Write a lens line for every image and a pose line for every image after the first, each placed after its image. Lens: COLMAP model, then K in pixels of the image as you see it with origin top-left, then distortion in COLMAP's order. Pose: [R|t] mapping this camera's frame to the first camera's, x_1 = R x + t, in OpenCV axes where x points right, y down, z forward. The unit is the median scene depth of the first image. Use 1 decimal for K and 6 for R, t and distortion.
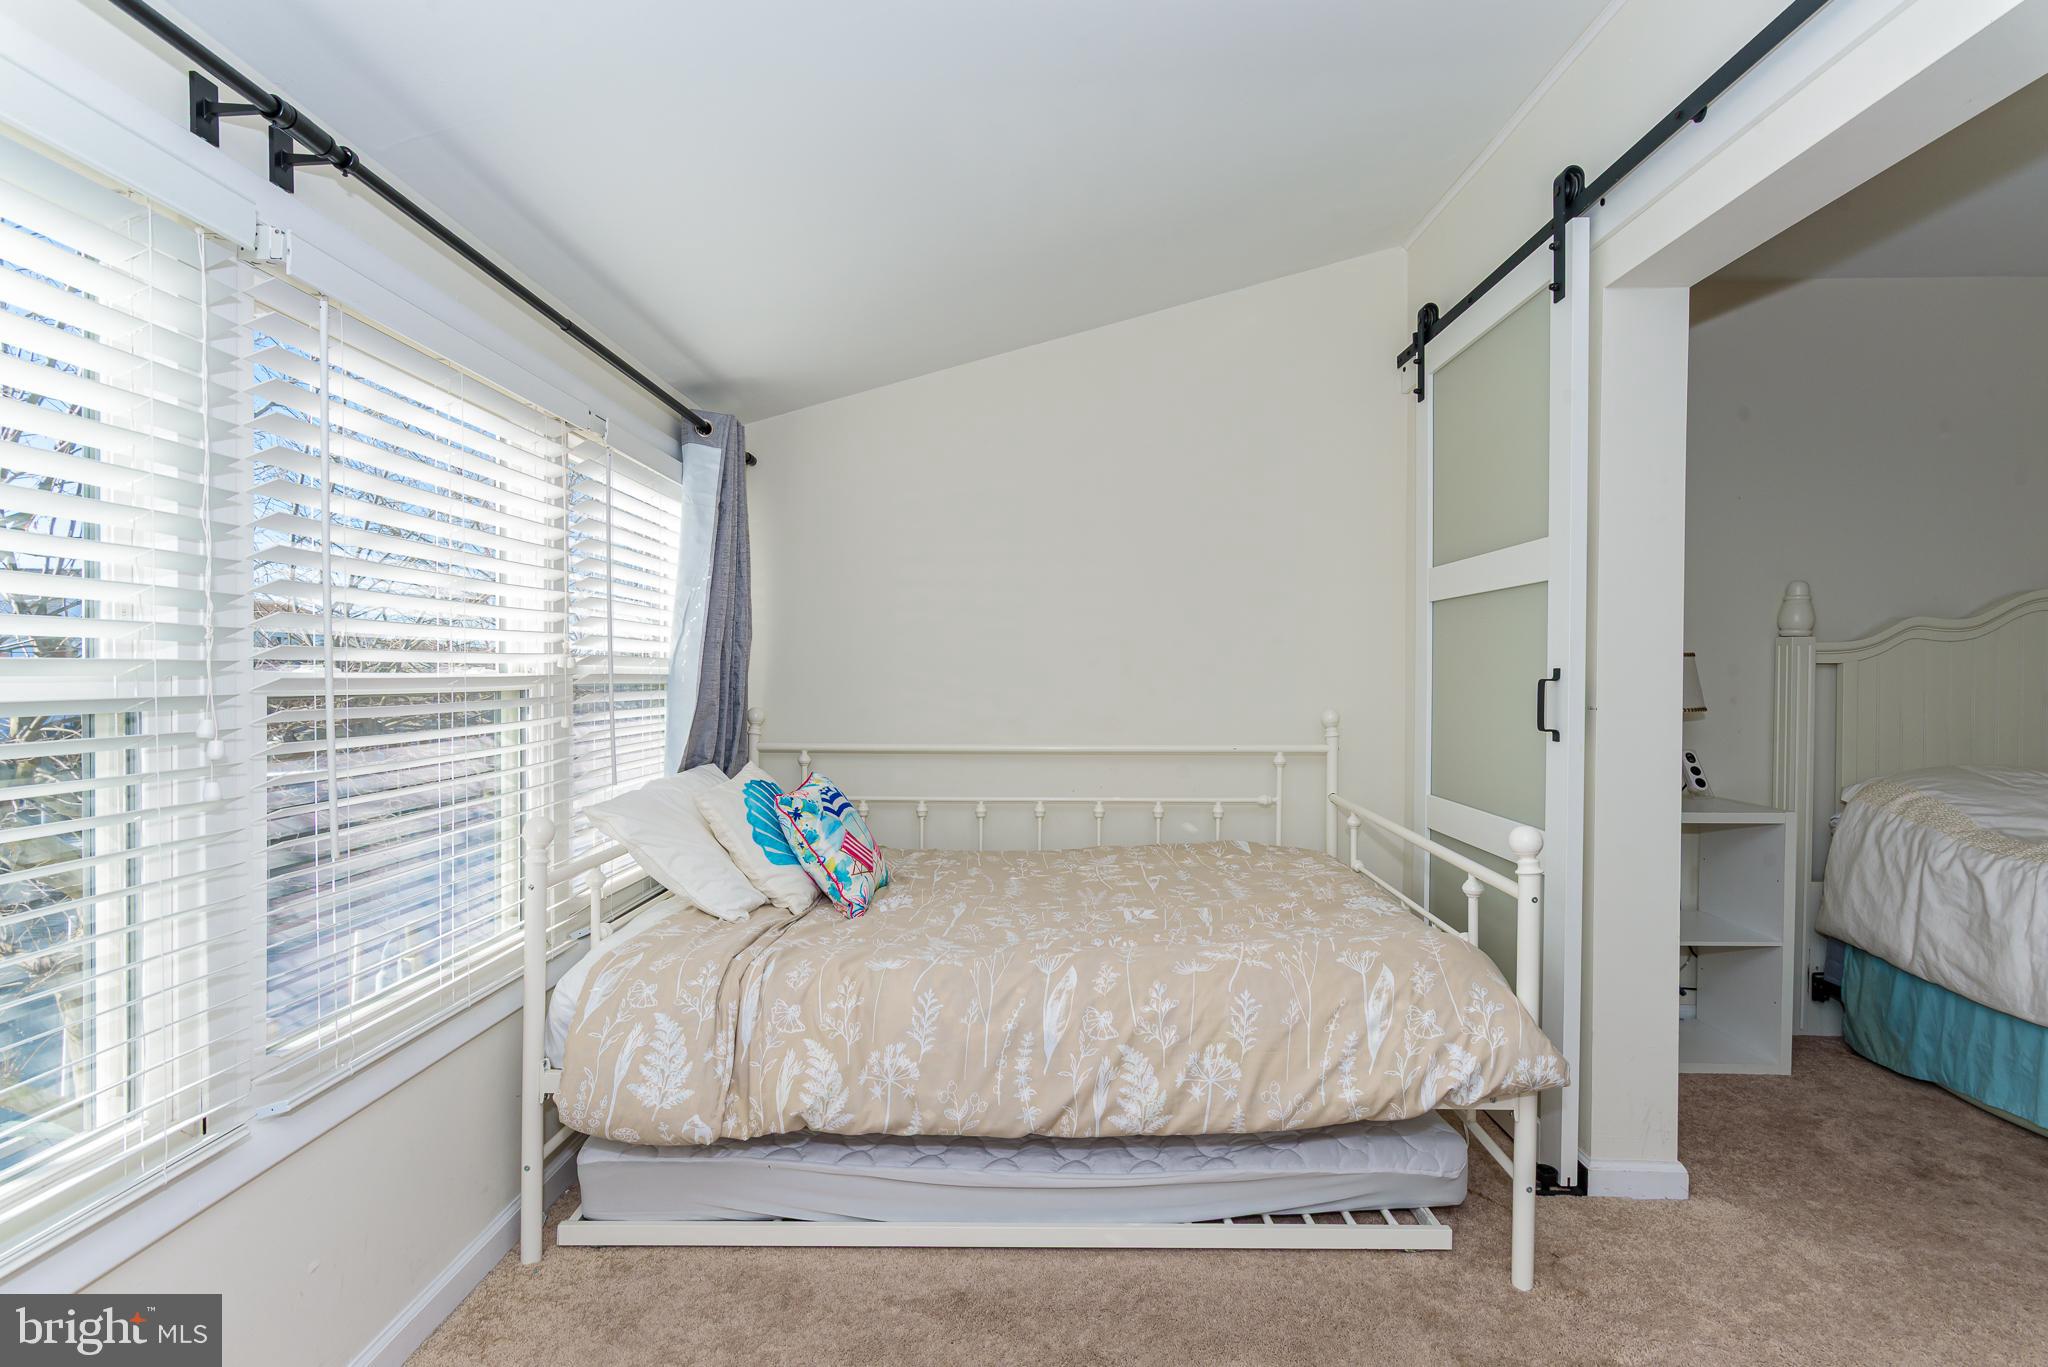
lens RADIAL K [[996.3, 0, 1021.2], [0, 996.3, 692.7], [0, 0, 1]] dist [0.004638, -0.001288]
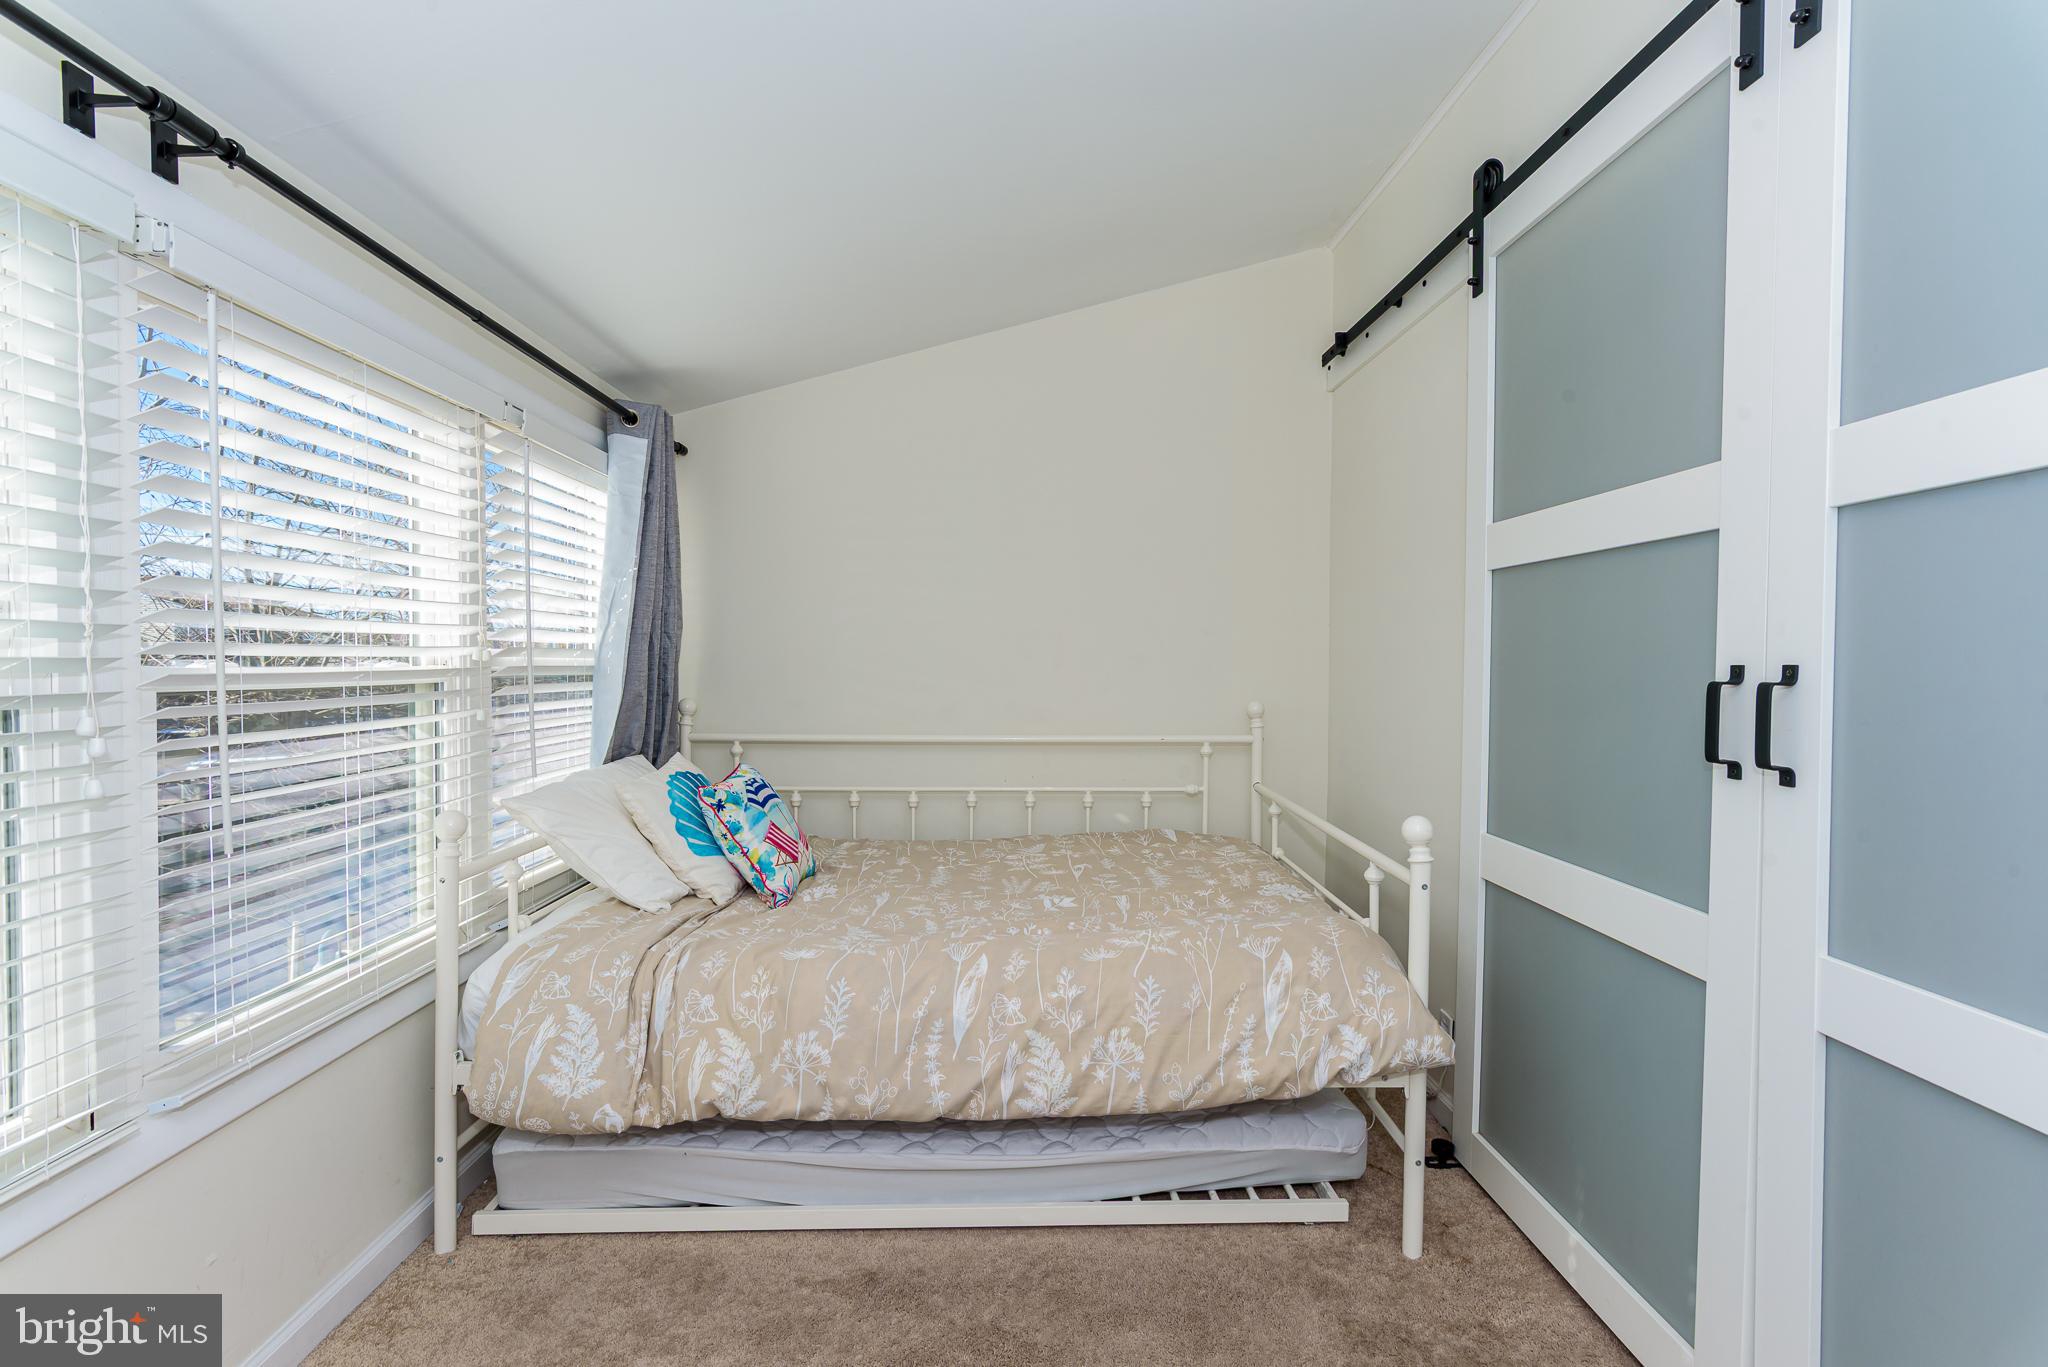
lens RADIAL K [[996.3, 0, 1021.2], [0, 996.3, 692.7], [0, 0, 1]] dist [0.004638, -0.001288]
pose [[0.999235, 0.001296, 0.039089, 0.047182], [-0.001822, 0.999908, 0.013435, -0.007612], [-0.039068, -0.013496, 0.999145, -0.019986]]
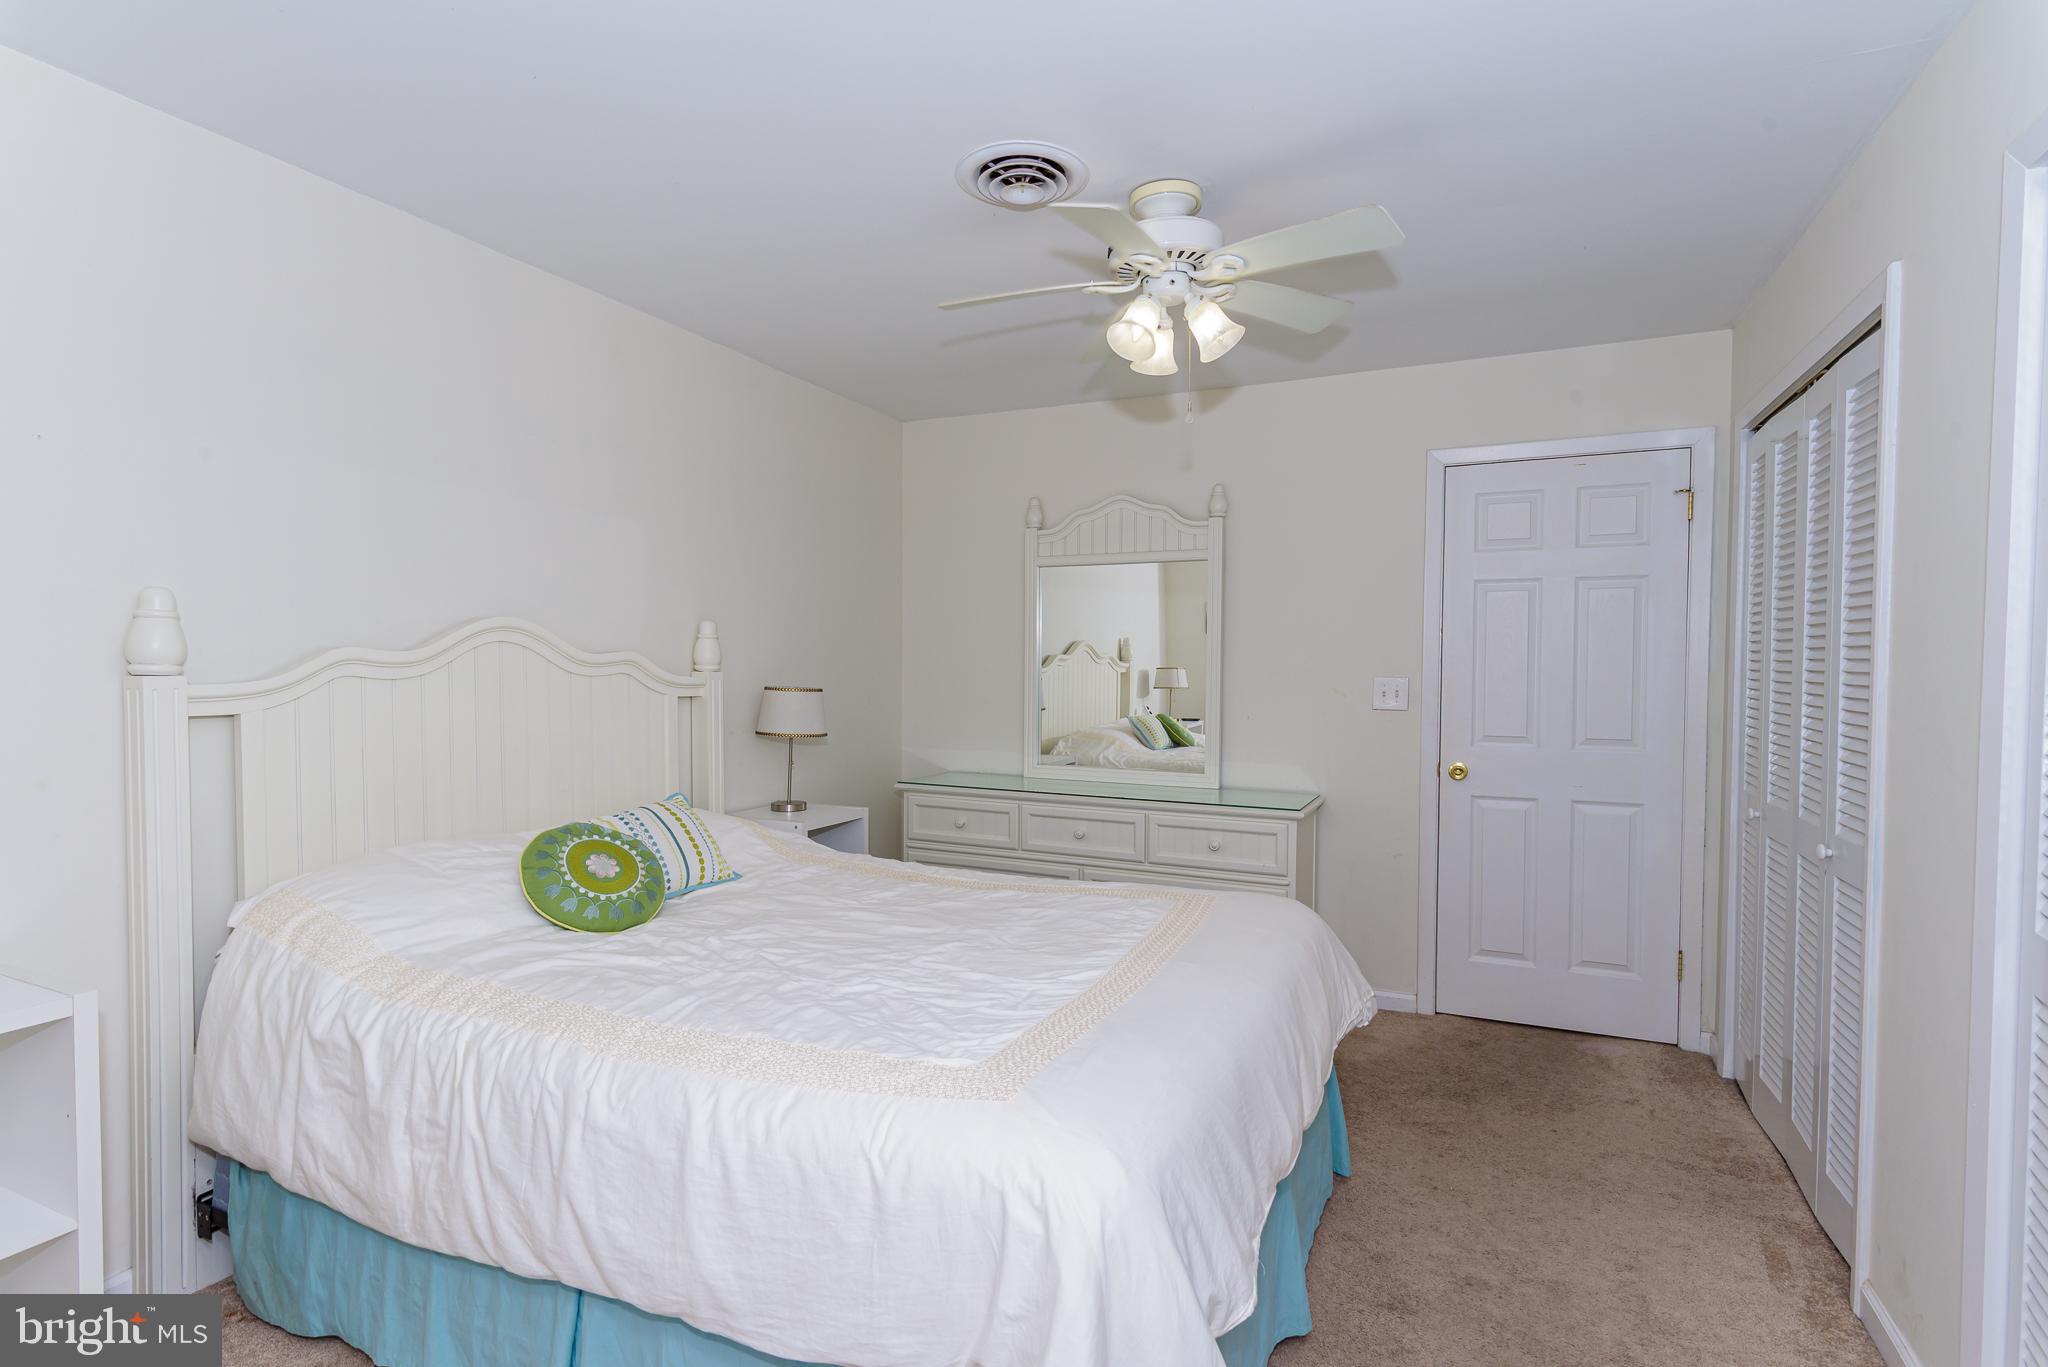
lens RADIAL K [[996.3, 0, 1021.2], [0, 996.3, 692.7], [0, 0, 1]] dist [0.004638, -0.001288]
pose [[0.399695, -0.027544, 0.916234, 0.640133], [0.013584, 0.999617, 0.024125, -0.081537], [-0.916547, 0.002804, 0.399916, 0.381866]]
